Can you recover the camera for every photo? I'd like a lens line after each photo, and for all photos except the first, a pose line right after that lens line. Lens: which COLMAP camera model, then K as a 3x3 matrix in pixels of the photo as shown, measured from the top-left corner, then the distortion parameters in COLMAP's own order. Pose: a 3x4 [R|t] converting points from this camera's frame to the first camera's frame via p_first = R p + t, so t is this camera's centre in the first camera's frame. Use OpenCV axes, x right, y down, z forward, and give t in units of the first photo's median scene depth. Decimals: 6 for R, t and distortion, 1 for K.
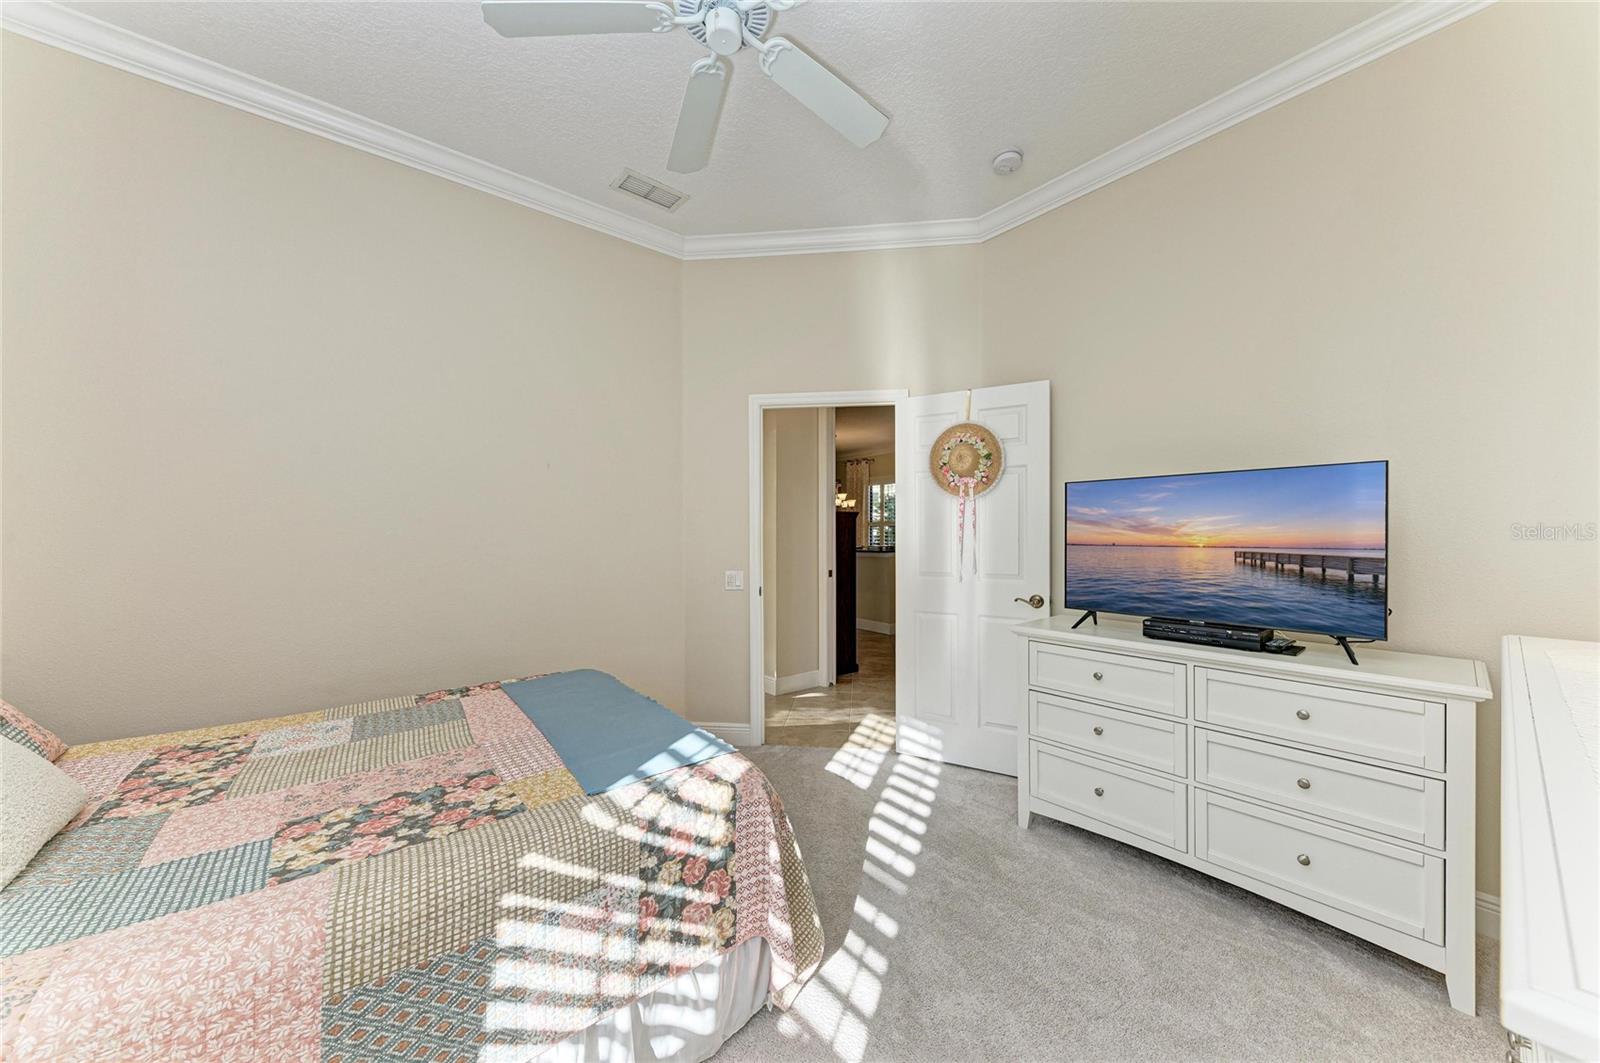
lens RADIAL K [[575.1, 0, 798.1], [0, 575.1, 531.1], [0, 0, 1]] dist [0.000575, 0.000009]
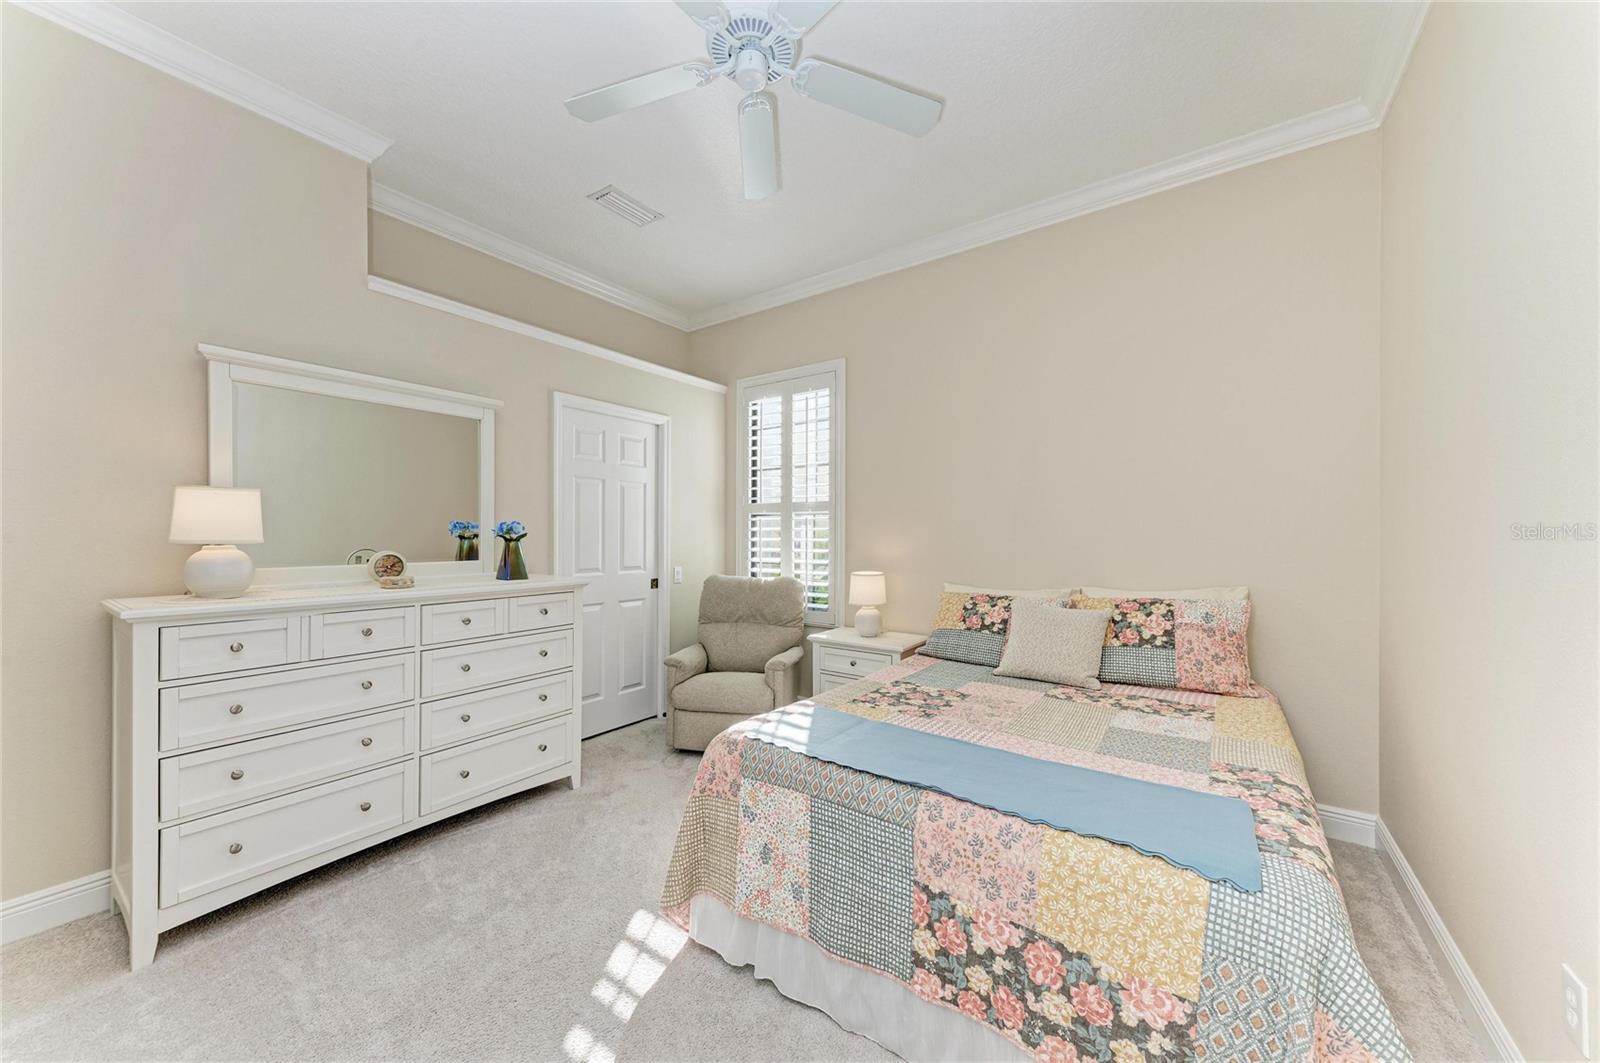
lens RADIAL K [[575.1, 0, 798.1], [0, 575.1, 531.1], [0, 0, 1]] dist [0.000575, 0.000009]
pose [[-0.961799, 0.002728, -0.273742, 0.094466], [0.003372, 0.999993, -0.001885, -0.001201], [0.273735, -0.002736, -0.961801, 2.174446]]
